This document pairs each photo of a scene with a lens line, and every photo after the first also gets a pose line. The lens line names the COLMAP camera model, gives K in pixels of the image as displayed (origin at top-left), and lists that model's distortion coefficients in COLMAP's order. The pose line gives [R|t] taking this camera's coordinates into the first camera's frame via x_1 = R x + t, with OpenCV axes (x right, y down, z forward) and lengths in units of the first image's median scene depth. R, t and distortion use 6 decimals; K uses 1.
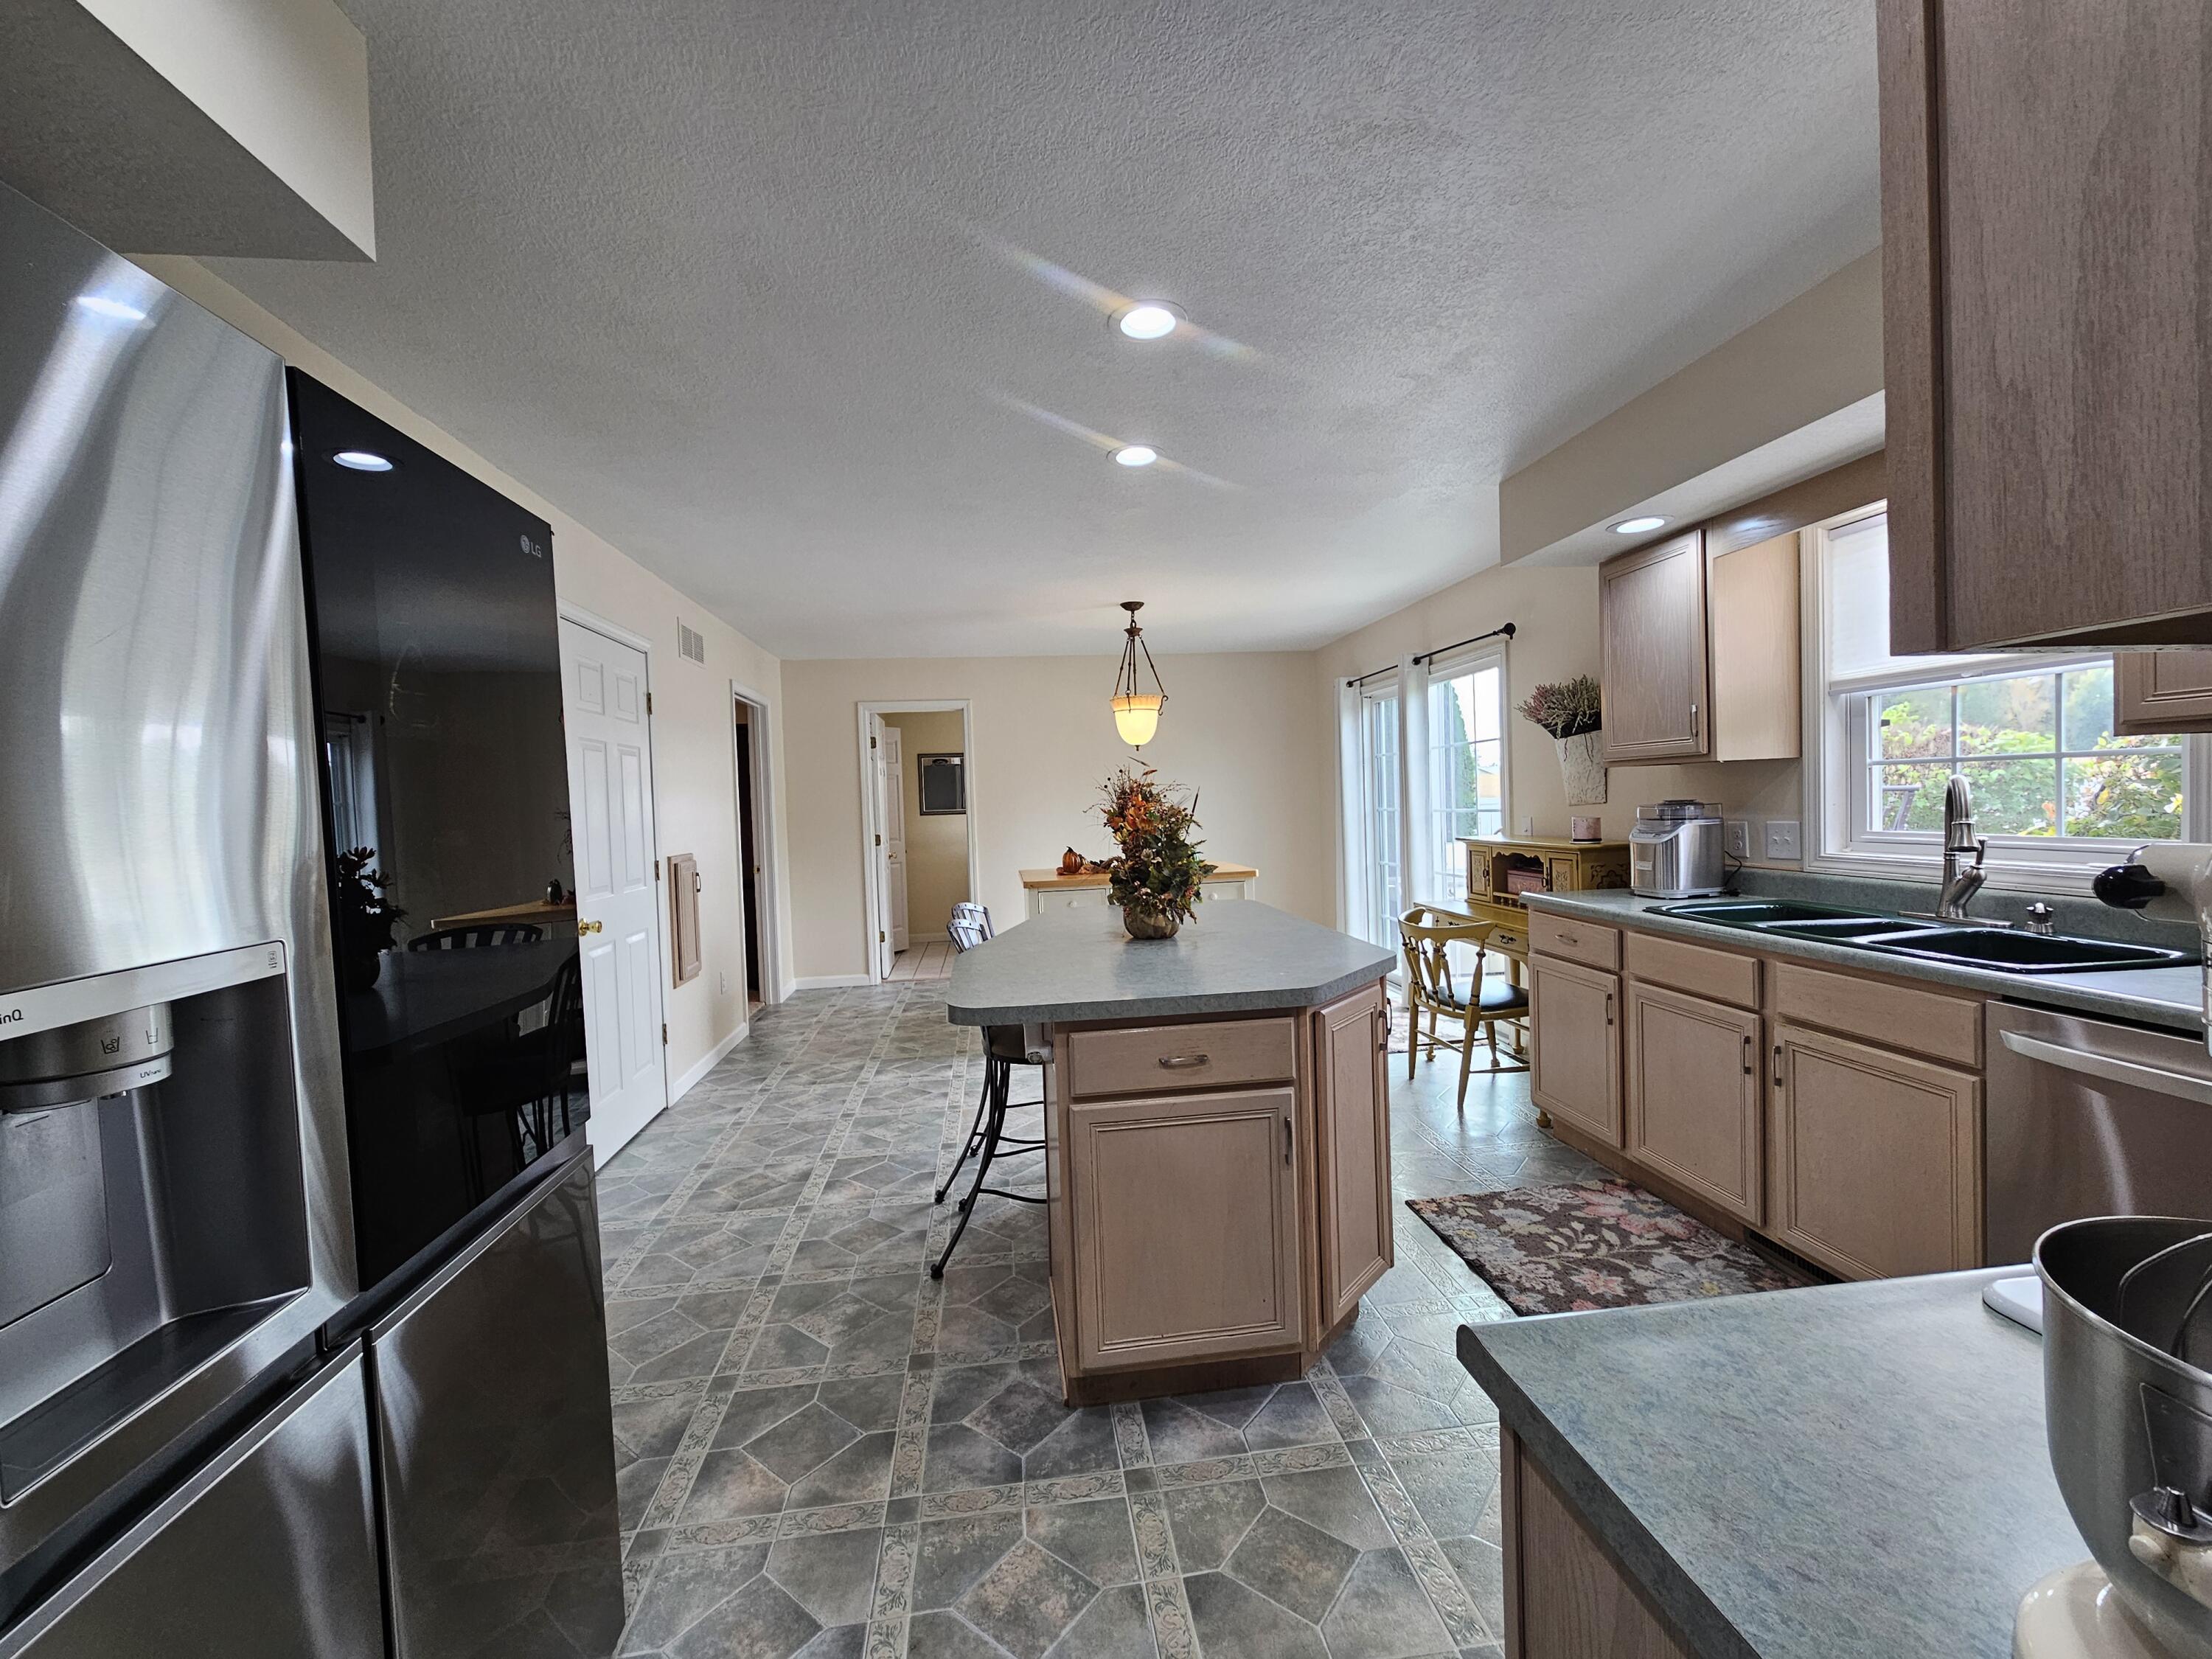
lens RADIAL K [[905.5, 0, 1104.6], [0, 905.5, 827.6], [0, 0, 1]] dist [0.001907, 0.000471]
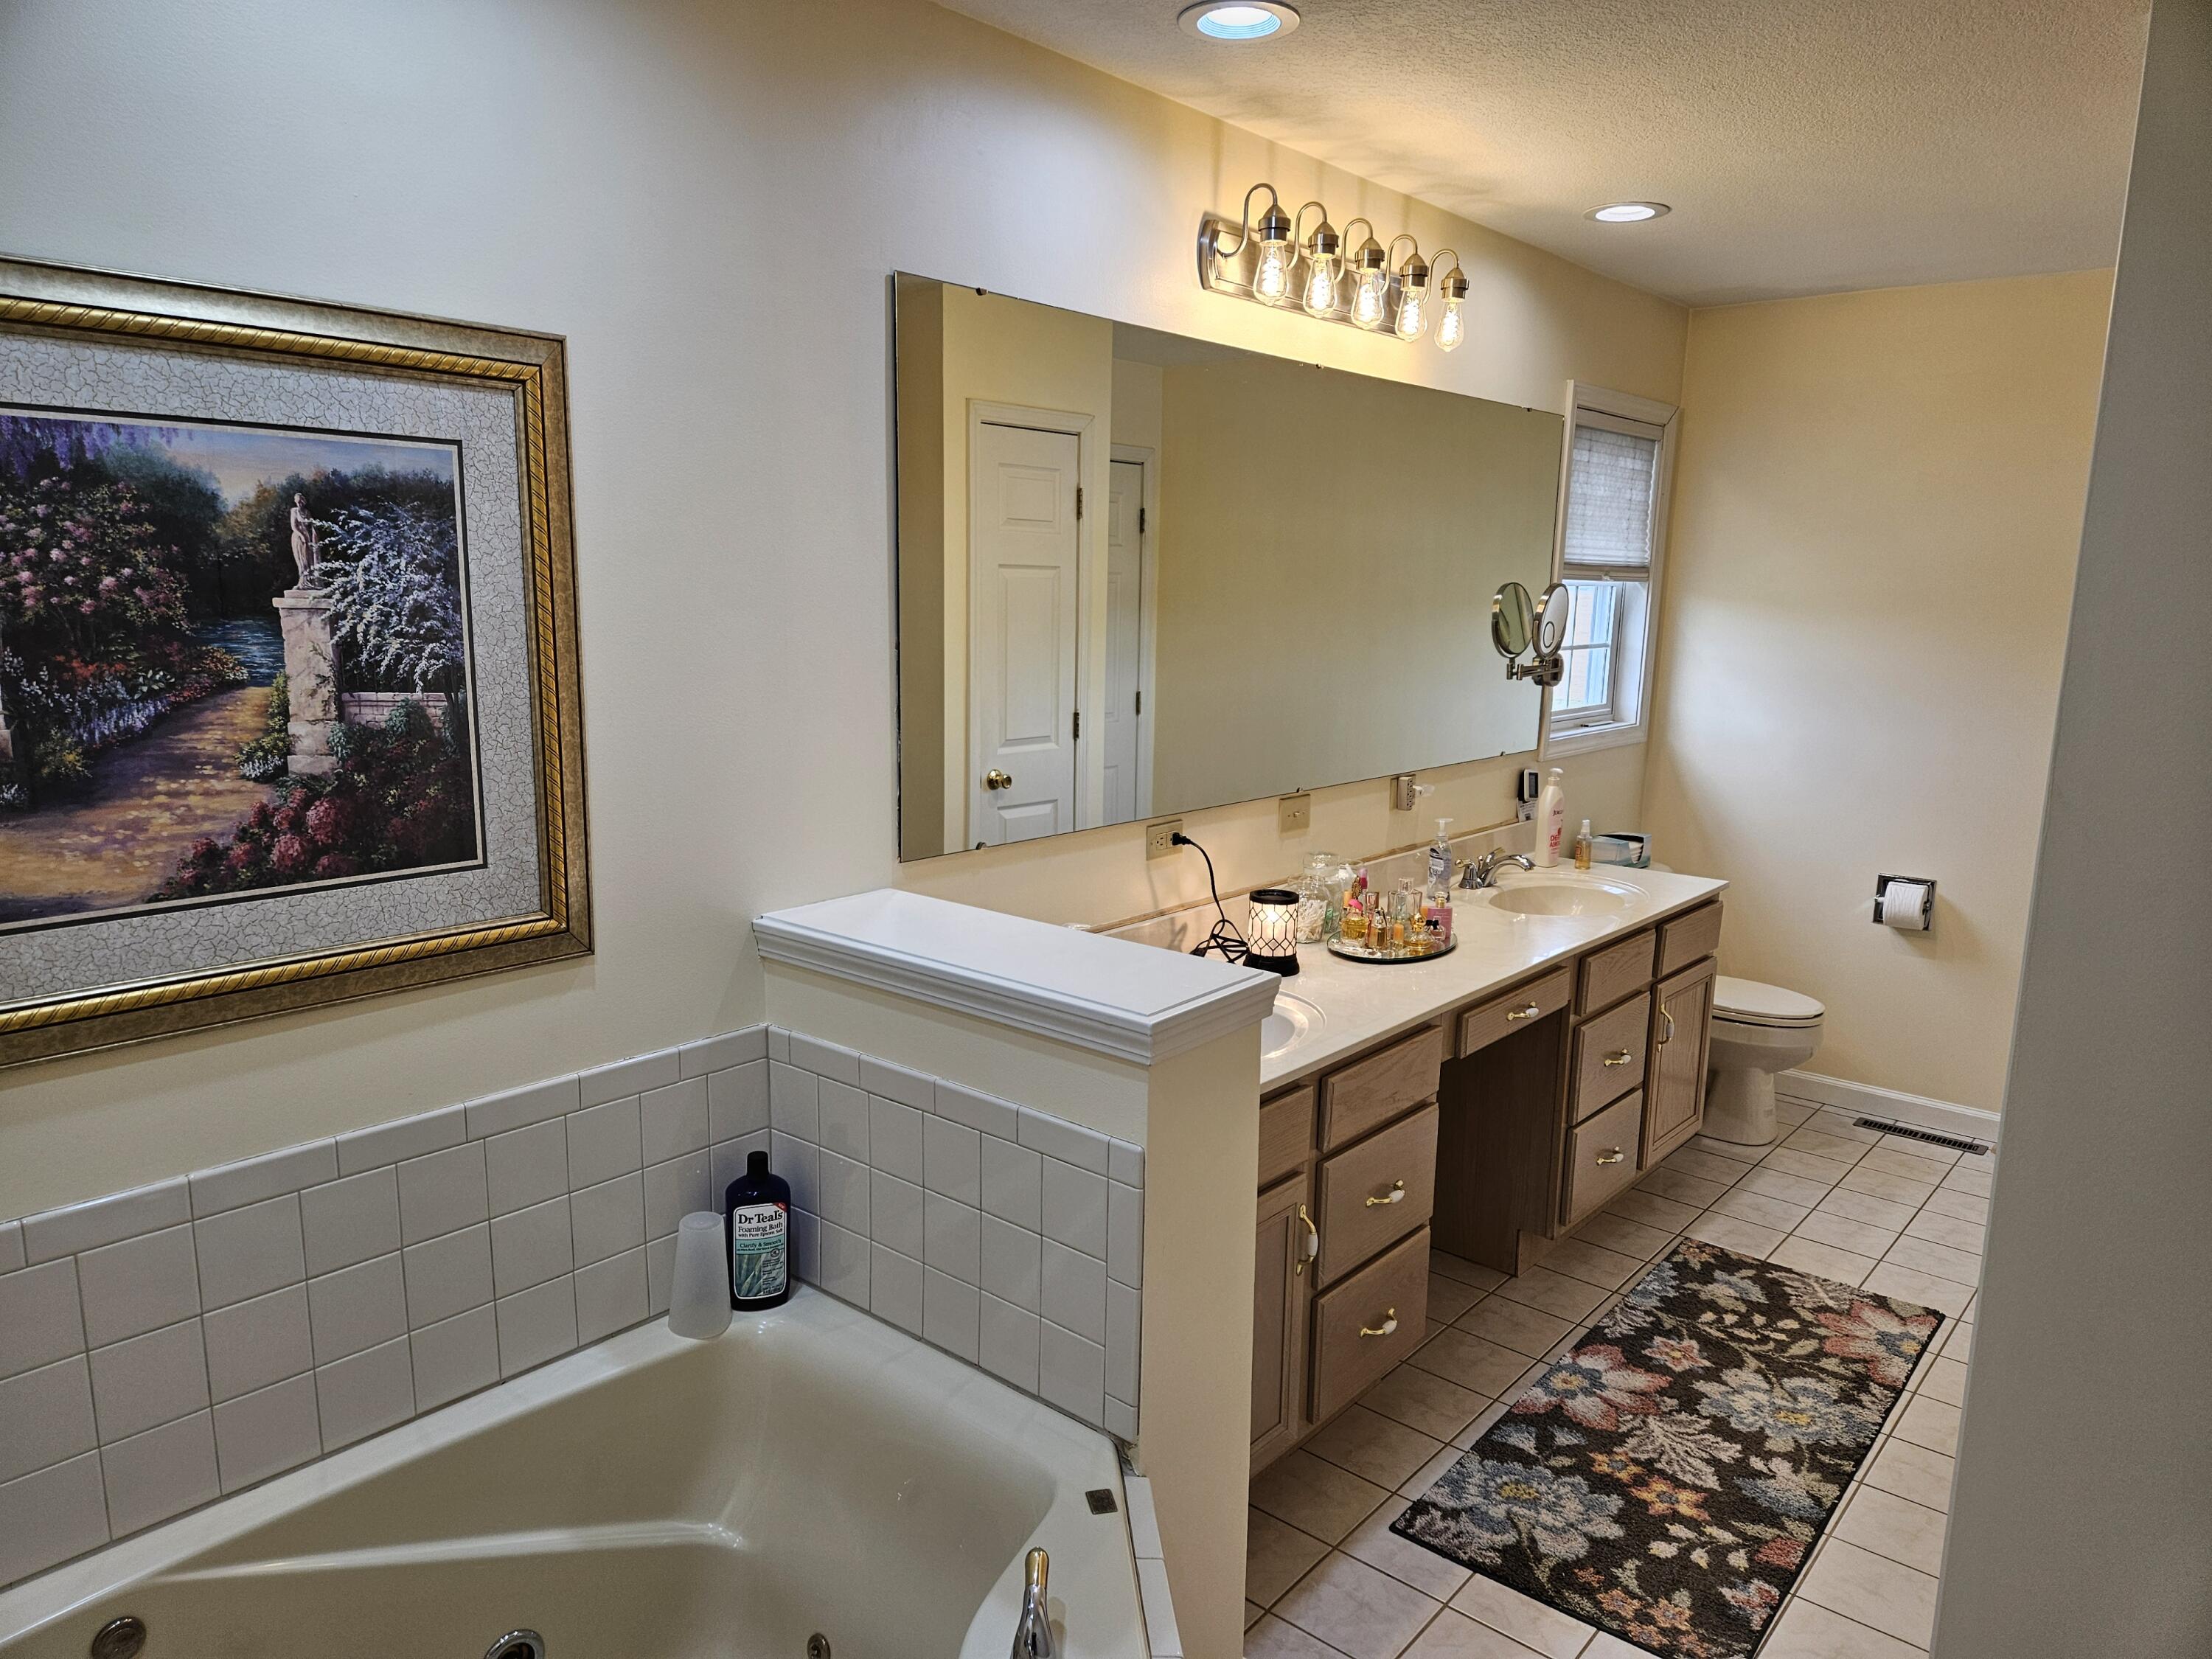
lens RADIAL K [[1457.6, 0, 1102.1], [0, 1457.6, 852.6], [0, 0, 1]] dist [0.043334, -0.039434]
pose [[0.681795, 0.186938, -0.707255, 0.860306], [-0.068083, 0.978817, 0.193083, -0.108066], [0.728368, -0.083491, 0.680081, -0.150586]]
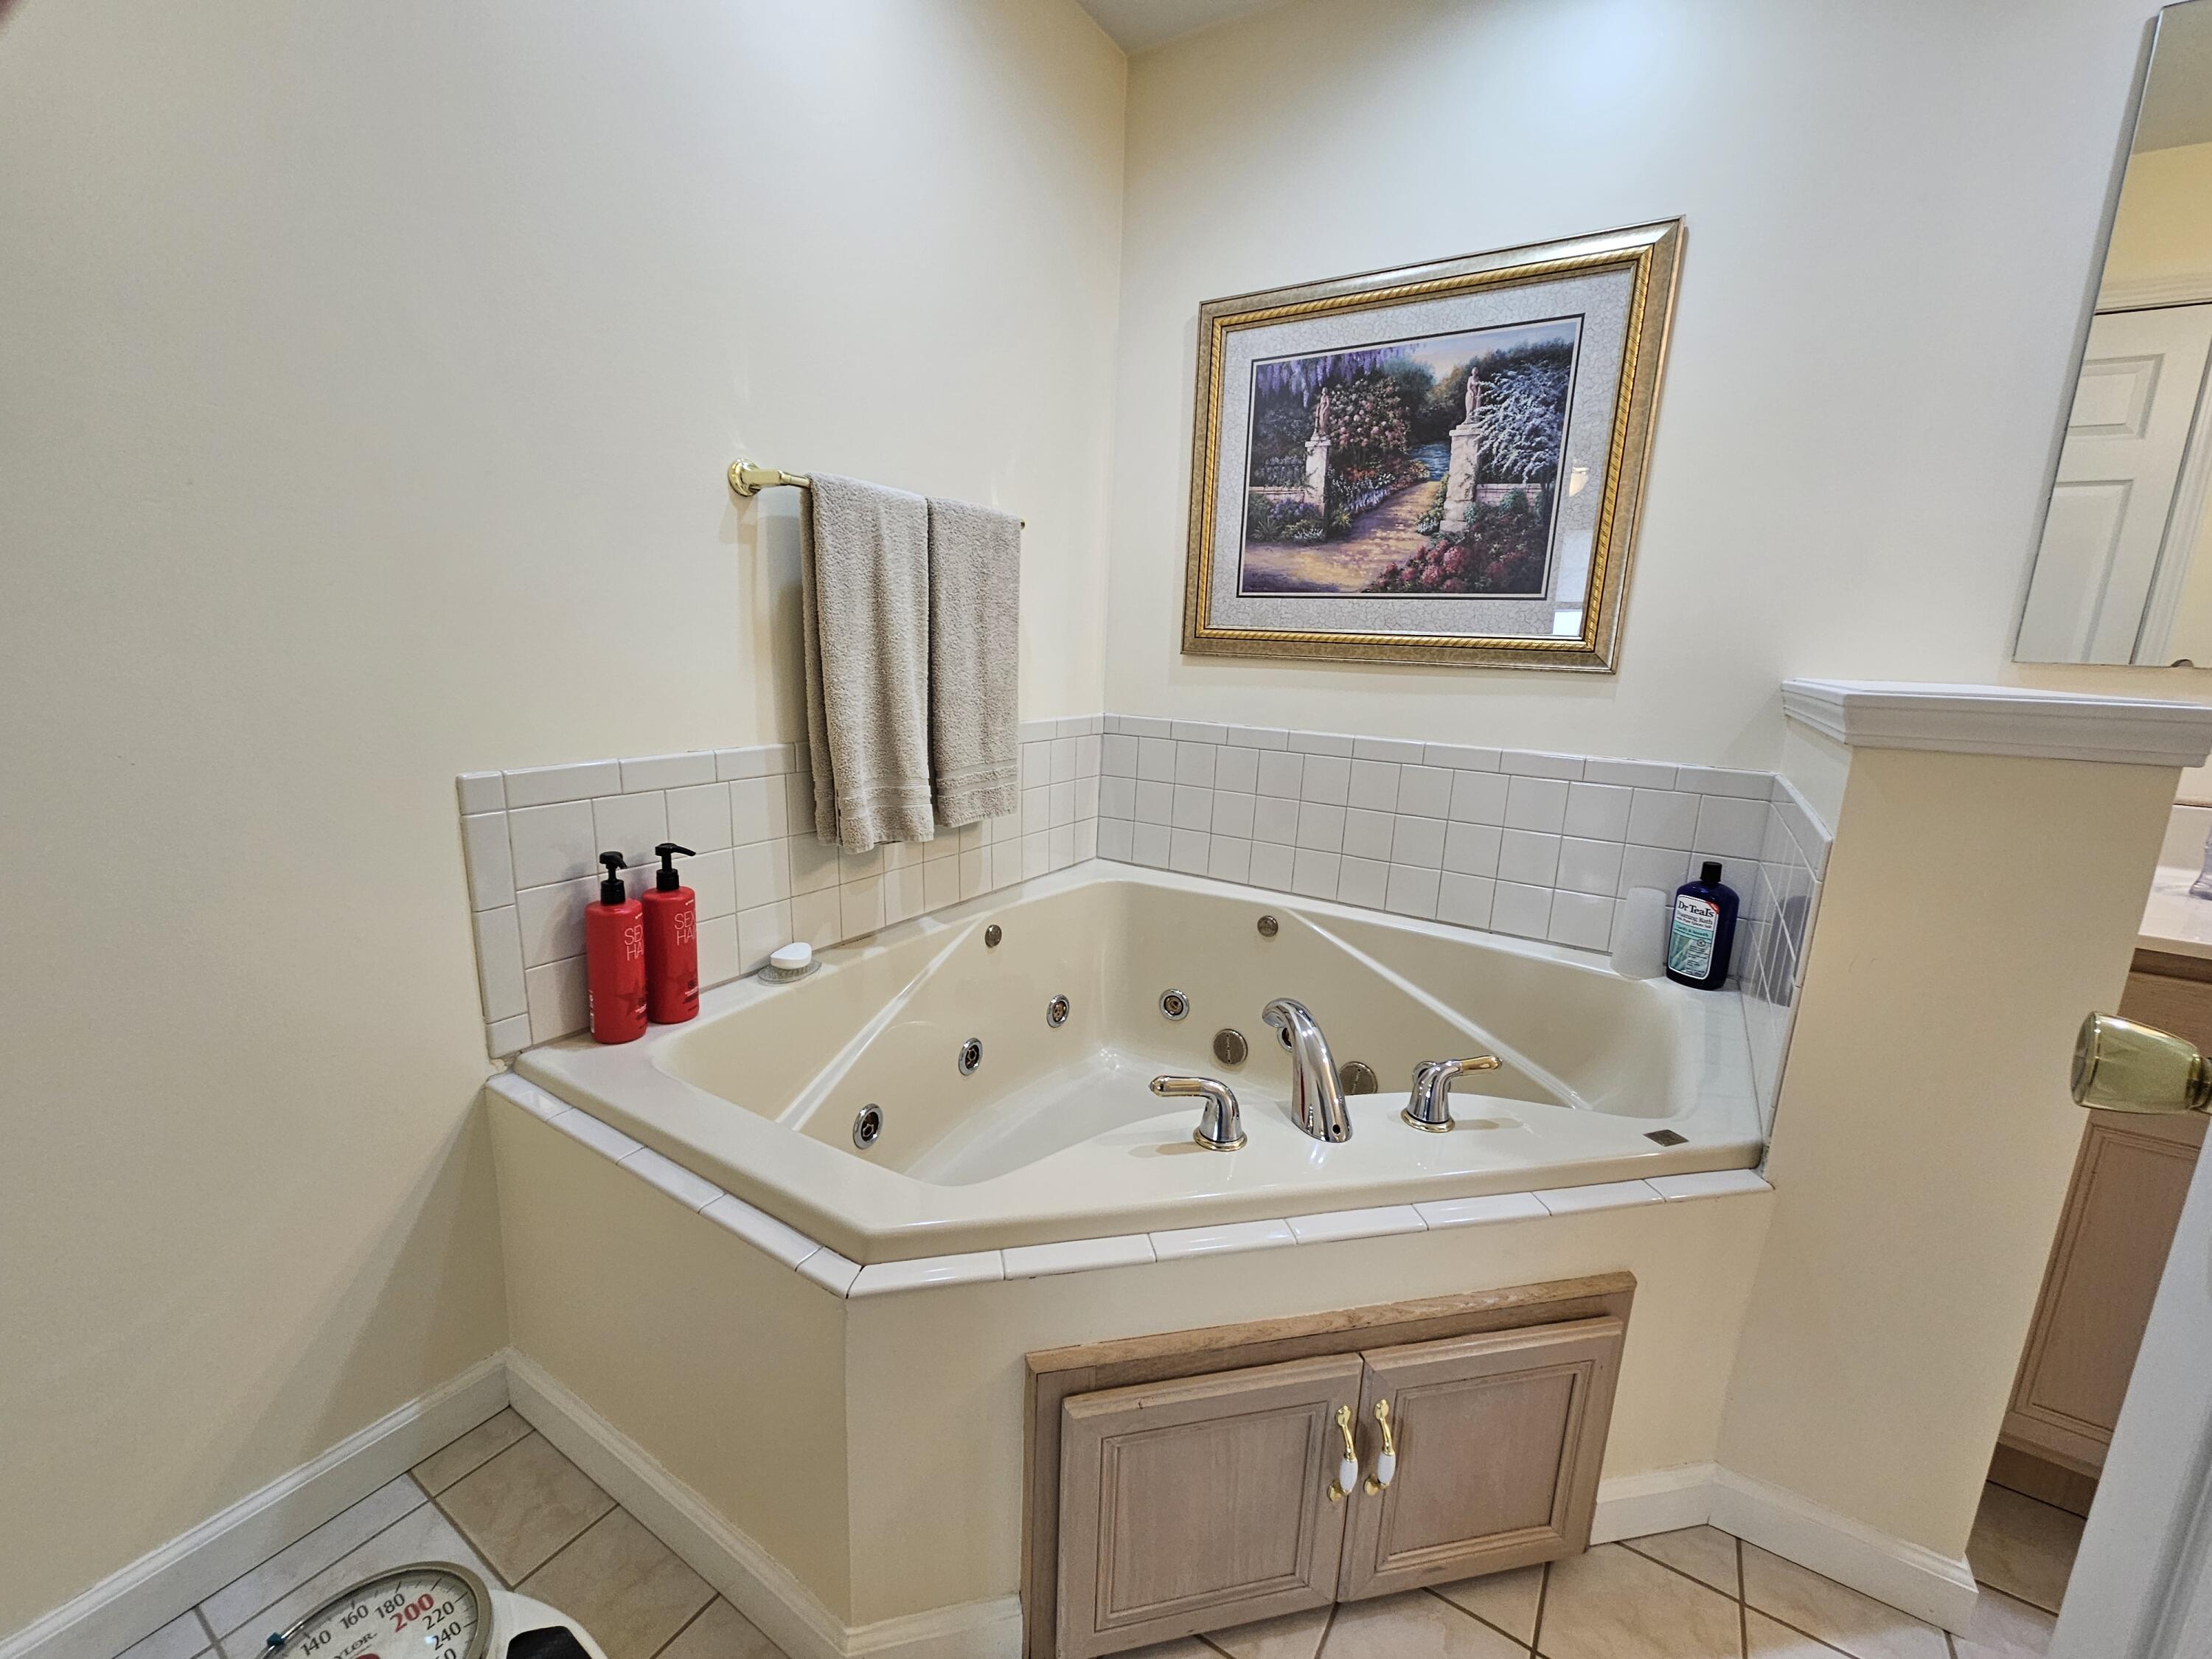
lens RADIAL K [[901.9, 0, 1106.0], [0, 901.9, 829.5], [0, 0, 1]] dist [0.002921, -0.000095]
pose [[-0.629678, 0.174234, -0.757065, 0.912460], [-0.035610, 0.967027, 0.252174, 0.045131], [0.776040, 0.185748, -0.602711, 0.252249]]
